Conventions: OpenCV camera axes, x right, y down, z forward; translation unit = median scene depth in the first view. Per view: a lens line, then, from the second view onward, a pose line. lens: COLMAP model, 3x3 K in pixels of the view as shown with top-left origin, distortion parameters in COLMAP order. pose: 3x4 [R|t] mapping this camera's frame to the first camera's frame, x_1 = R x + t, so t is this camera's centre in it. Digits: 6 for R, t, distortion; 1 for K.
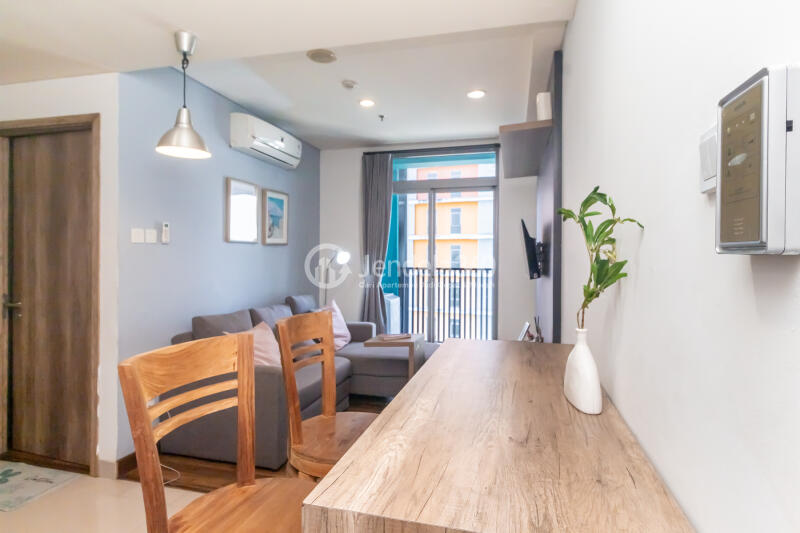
lens RADIAL K [[437.5, 0, 400.0], [0, 437.5, 266.5], [0, 0, 1]] dist [-0.000294, -0.000015]
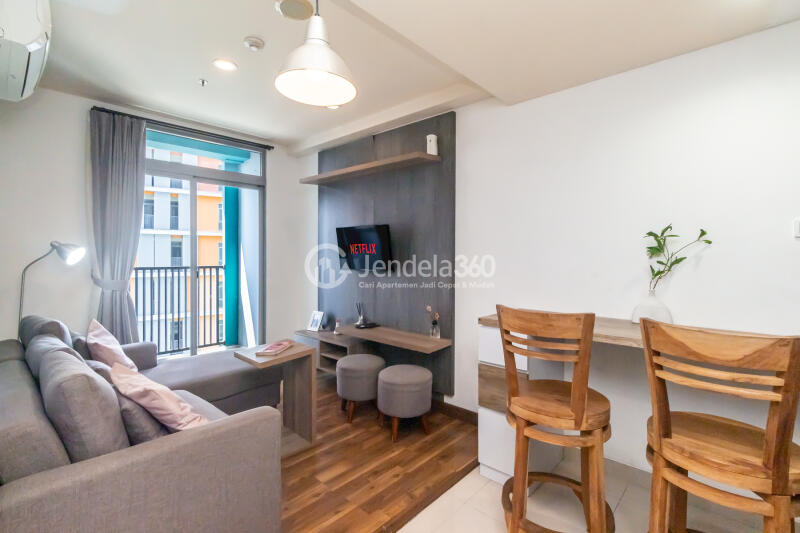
lens RADIAL K [[392.4, 0, 400.0], [0, 392.4, 266.5], [0, 0, 1]] dist [-0.000218, 0.000019]
pose [[0.493897, -0.017595, 0.869342, -0.398269], [0.008825, 0.999845, 0.015223, -0.006376], [-0.869476, 0.000153, 0.493976, 0.254875]]
